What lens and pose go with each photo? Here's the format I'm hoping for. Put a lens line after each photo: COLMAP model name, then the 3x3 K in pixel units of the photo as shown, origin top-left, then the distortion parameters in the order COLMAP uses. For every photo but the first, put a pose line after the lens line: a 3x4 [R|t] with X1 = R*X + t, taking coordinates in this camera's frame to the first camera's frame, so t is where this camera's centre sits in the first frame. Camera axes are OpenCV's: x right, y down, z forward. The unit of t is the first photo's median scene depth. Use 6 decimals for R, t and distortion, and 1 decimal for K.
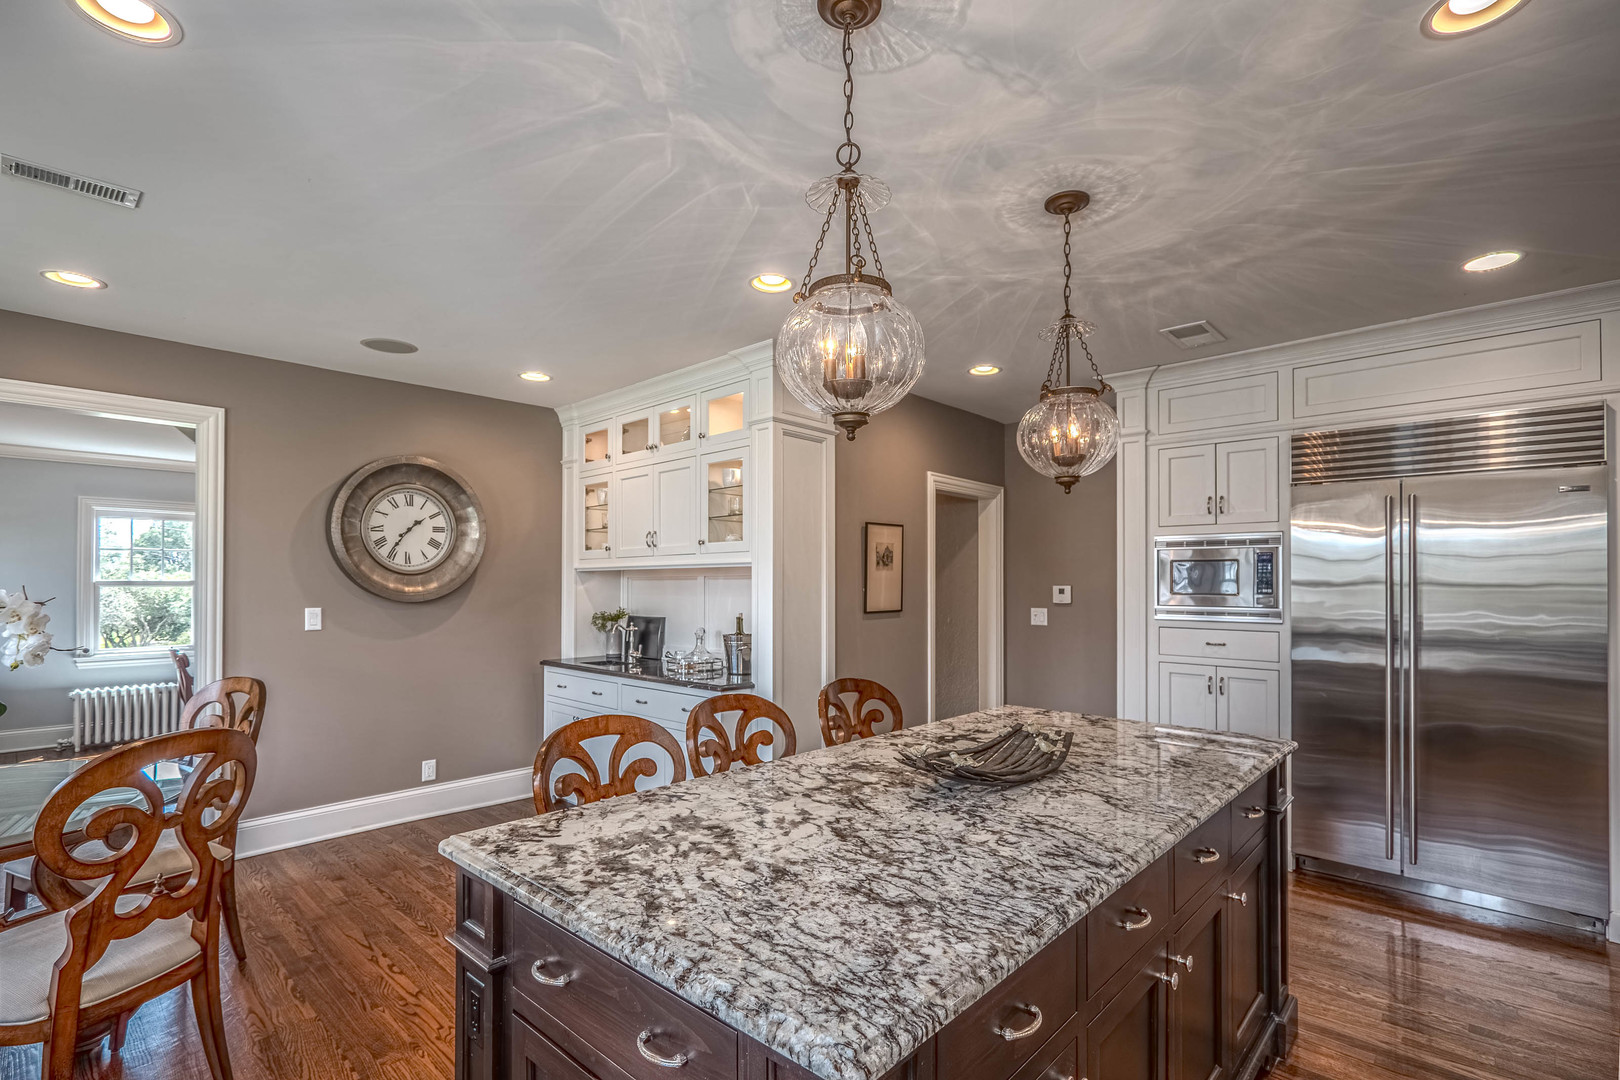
lens RADIAL K [[758.7, 0, 813.4], [0, 758.7, 579.8], [0, 0, 1]] dist [-0.001803, -0.000066]
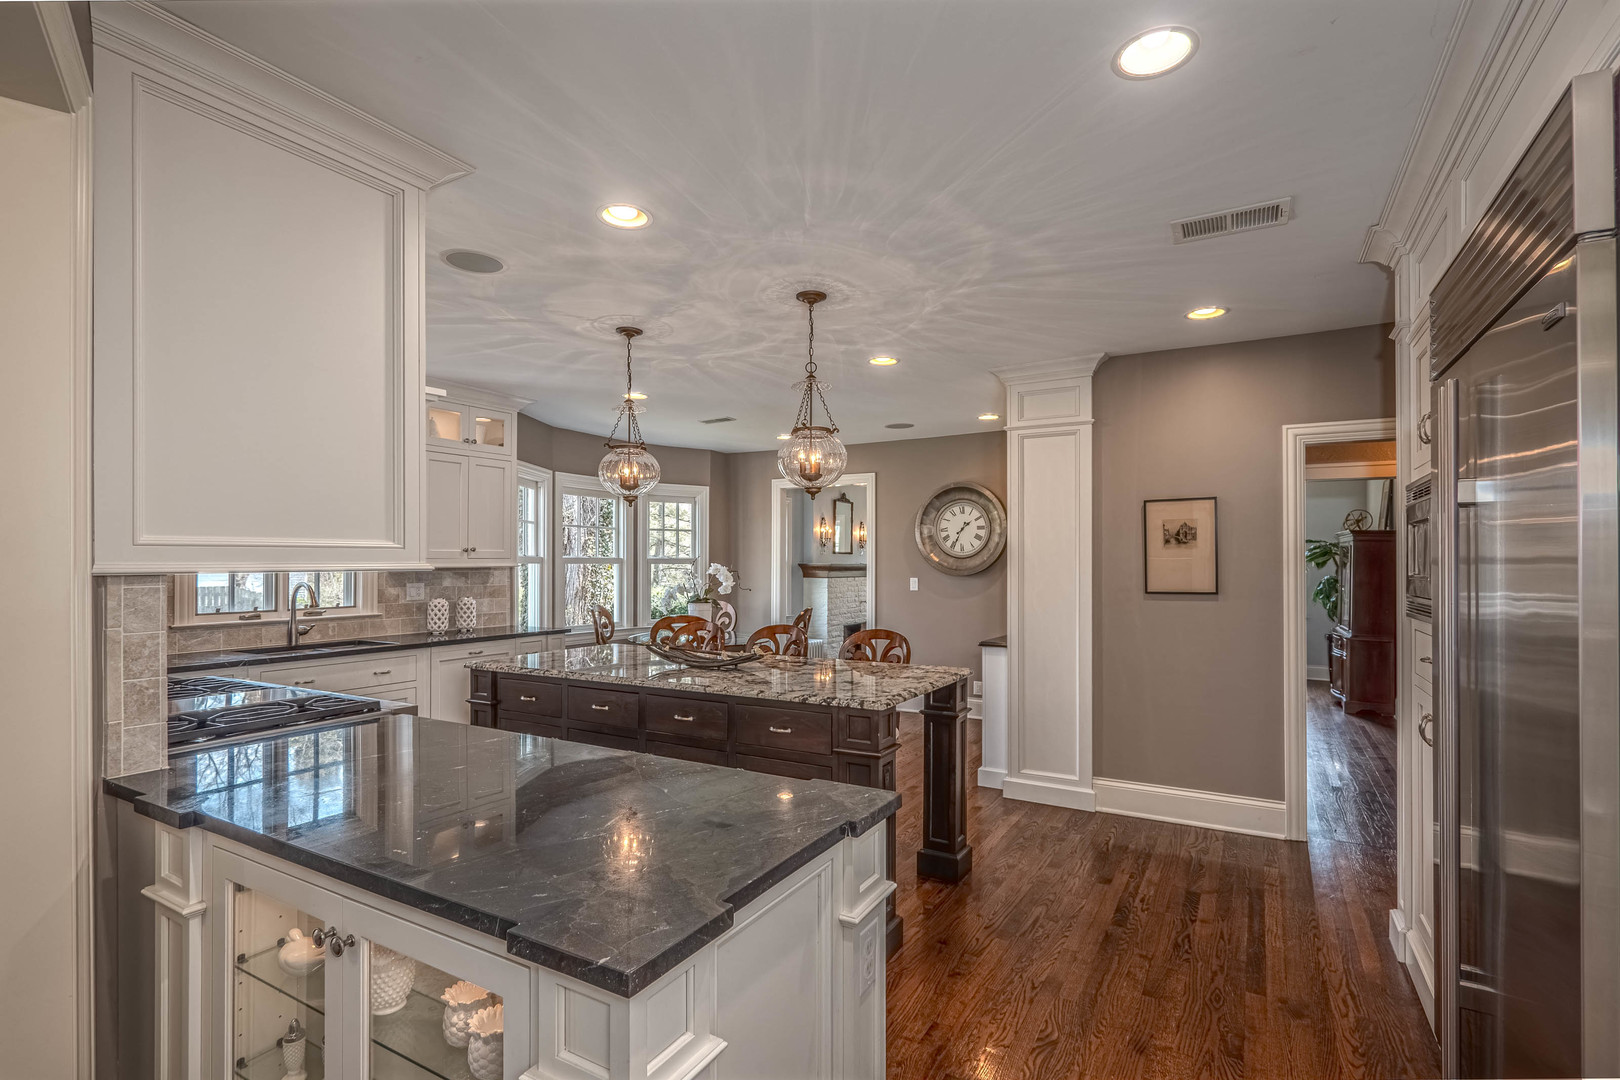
lens RADIAL K [[748.9, 0, 808.1], [0, 748.9, 564.9], [0, 0, 1]] dist [0.003325, 0.000512]
pose [[0.216166, -0.000380, -0.976357, 1.346676], [0.006775, 0.999976, 0.001111, 0.005295], [0.976333, -0.006855, 0.216163, 0.538581]]
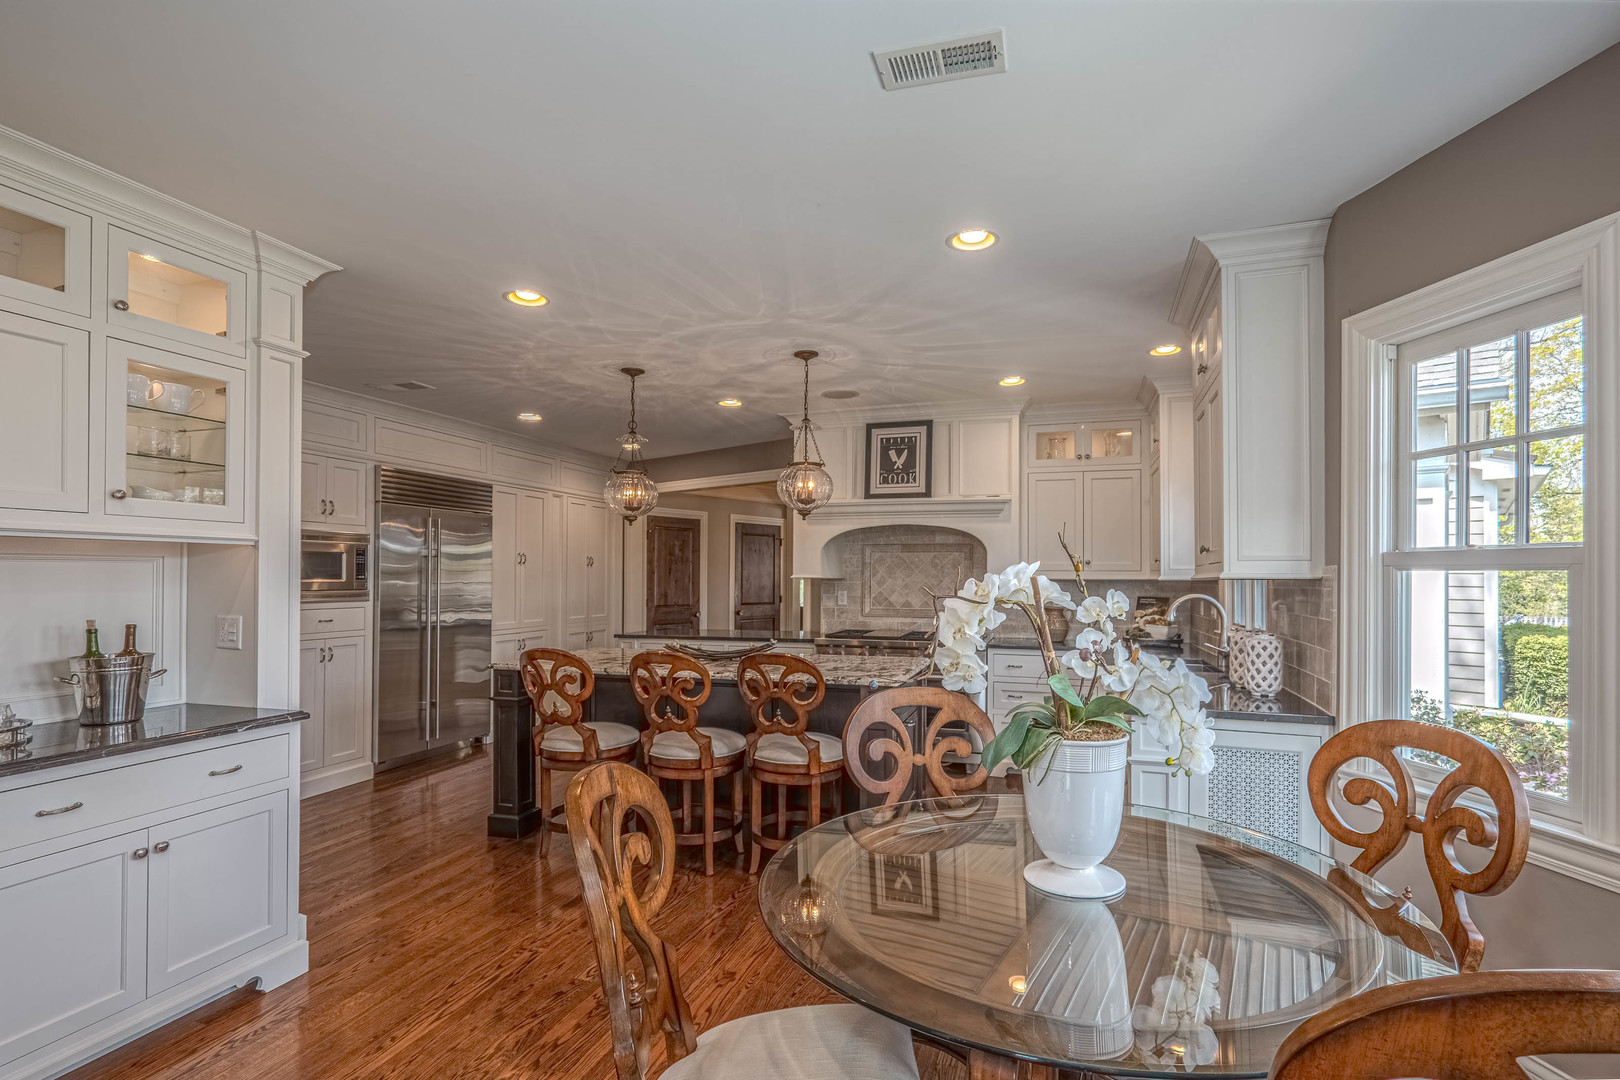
lens RADIAL K [[748.9, 0, 808.1], [0, 748.9, 564.9], [0, 0, 1]] dist [0.003325, 0.000512]
pose [[-0.414125, 0.009835, 0.910167, -1.213053], [-0.010052, 0.999831, -0.015377, 0.007669], [-0.910164, -0.015517, -0.413957, 1.075546]]
